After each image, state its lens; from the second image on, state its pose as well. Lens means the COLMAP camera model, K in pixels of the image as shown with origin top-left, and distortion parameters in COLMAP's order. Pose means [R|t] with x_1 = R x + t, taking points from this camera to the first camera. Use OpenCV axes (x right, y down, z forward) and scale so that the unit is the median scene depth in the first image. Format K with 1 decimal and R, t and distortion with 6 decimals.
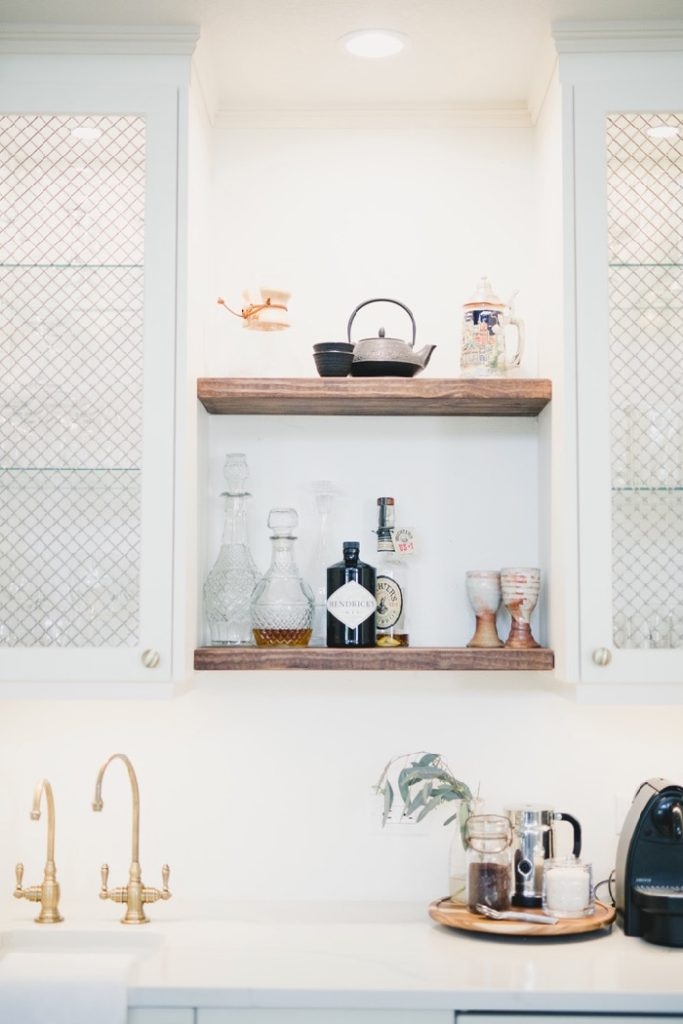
lens RADIAL K [[1557.8, 0, 341.5], [0, 1557.8, 512.0], [0, 0, 1]] dist [0.005046, 0.027617]
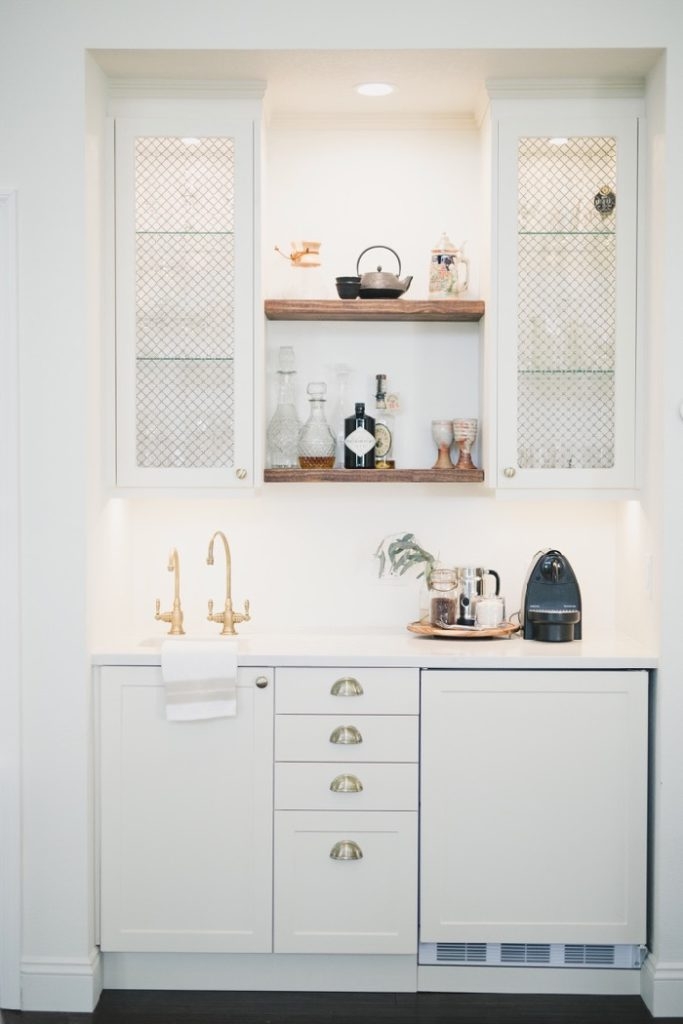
lens RADIAL K [[1143.8, 0, 341.5], [0, 1143.8, 512.0], [0, 0, 1]] dist [0.007543, 0.002881]
pose [[0.999990, -0.000583, -0.004484, -0.007534], [0.001109, 0.992986, 0.118230, -0.008588], [0.004384, -0.118233, 0.992976, -0.186712]]
